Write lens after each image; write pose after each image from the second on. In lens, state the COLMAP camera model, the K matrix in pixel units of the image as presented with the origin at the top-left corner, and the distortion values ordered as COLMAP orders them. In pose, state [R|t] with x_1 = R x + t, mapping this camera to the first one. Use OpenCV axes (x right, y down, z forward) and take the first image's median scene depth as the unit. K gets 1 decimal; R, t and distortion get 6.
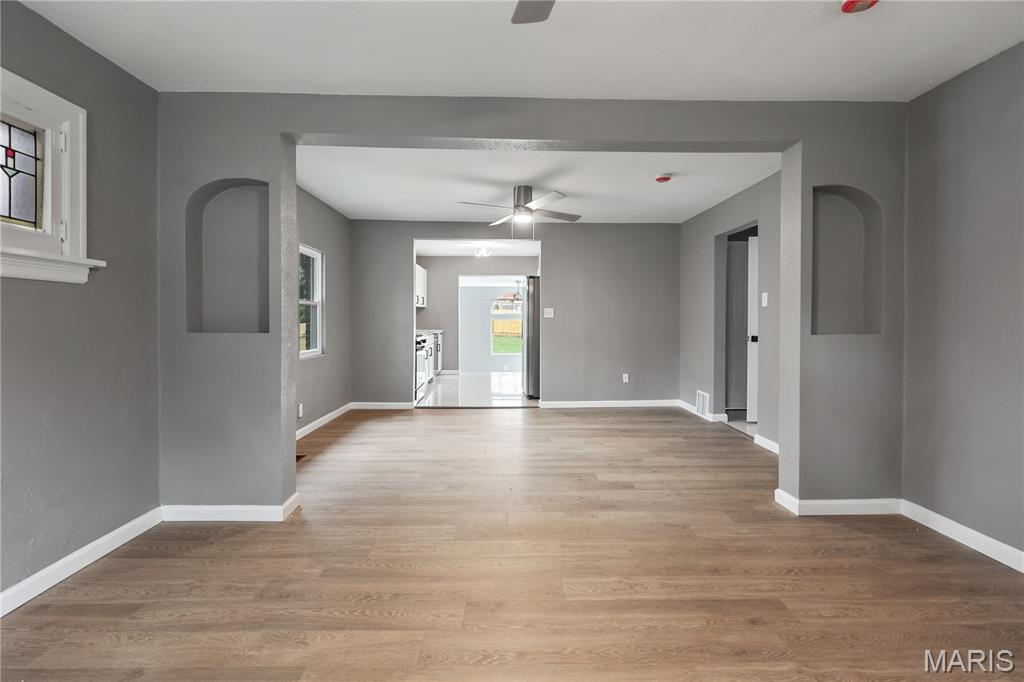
lens RADIAL K [[474.5, 0, 512.1], [0, 474.5, 332.6], [0, 0, 1]] dist [-0.000034, -0.000004]
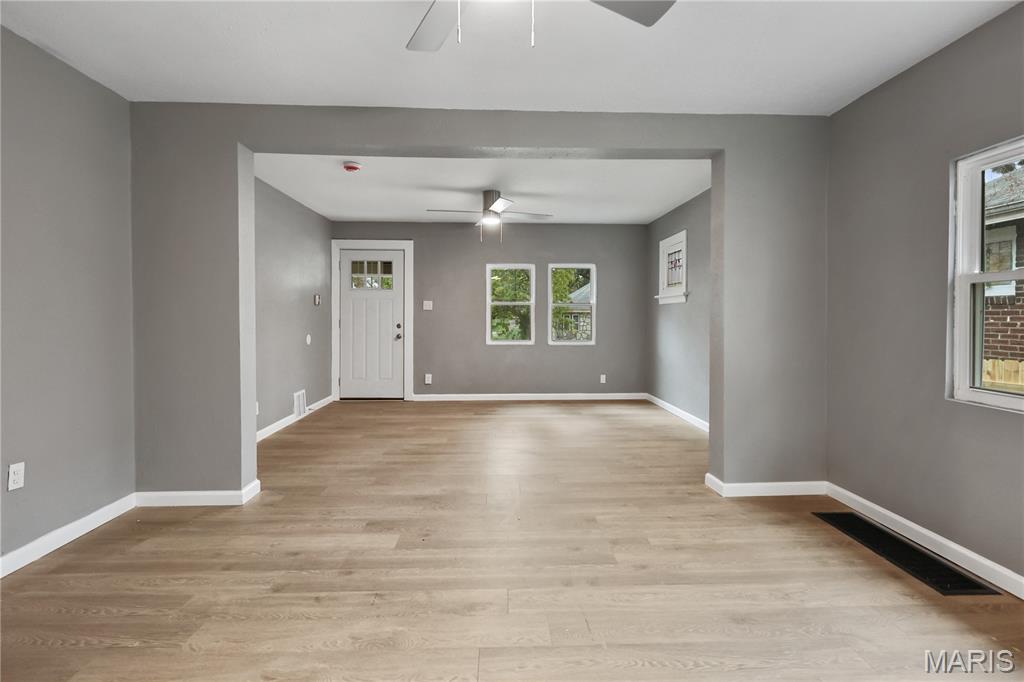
lens RADIAL K [[474.5, 0, 511.6], [0, 474.5, 316.7], [0, 0, 1]] dist [-0.000034, -0.000004]
pose [[-0.999822, -0.000685, -0.018870, 0.027296], [-0.001177, 0.999658, 0.026109, -0.048743], [0.018846, 0.026127, -0.999481, 1.851909]]
